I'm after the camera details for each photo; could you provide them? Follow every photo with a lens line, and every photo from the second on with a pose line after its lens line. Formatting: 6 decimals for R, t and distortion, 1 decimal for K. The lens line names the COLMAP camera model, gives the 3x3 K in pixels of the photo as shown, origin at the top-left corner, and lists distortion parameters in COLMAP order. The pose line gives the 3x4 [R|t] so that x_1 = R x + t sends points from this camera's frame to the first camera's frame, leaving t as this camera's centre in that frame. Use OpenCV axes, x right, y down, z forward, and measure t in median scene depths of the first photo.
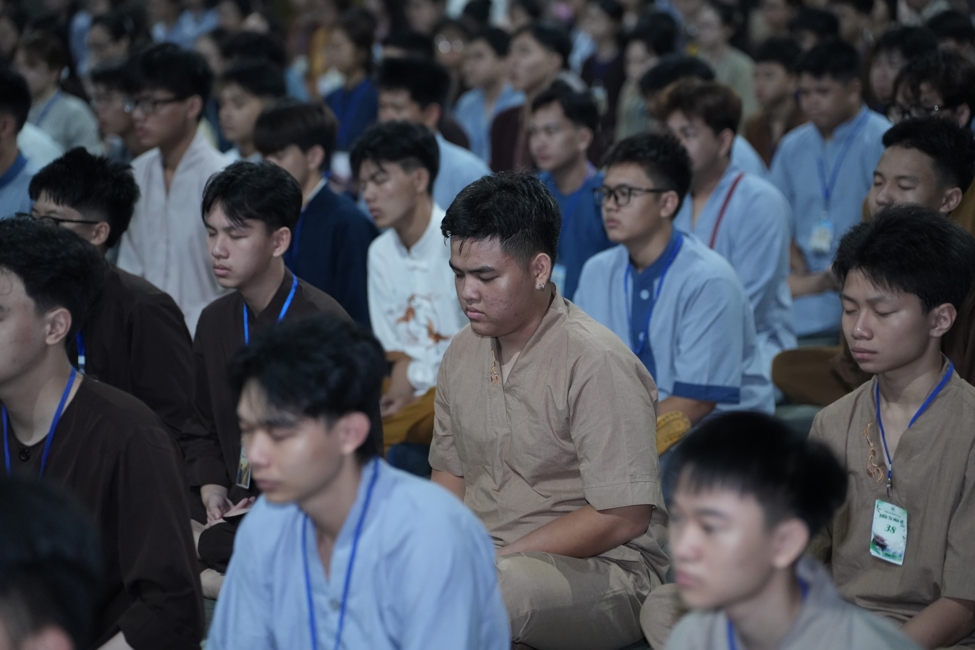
lens RADIAL K [[3256.4, 0, 468.8], [0, 3256.4, 319.1], [0, 0, 1]] dist [1.875460, 0.000000]
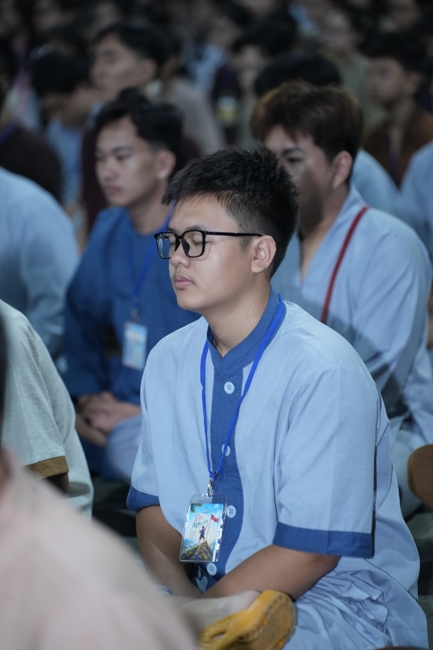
lens RADIAL K [[2869.2, 0, 216.5], [0, 2869.2, 320.6], [0, 0, 1]] dist [1.736281, 0.000000]
pose [[0.999192, -0.034738, 0.020216, 0.072362], [0.034700, 0.999395, 0.002217, -0.042726], [-0.020280, -0.001514, 0.999793, 0.723397]]
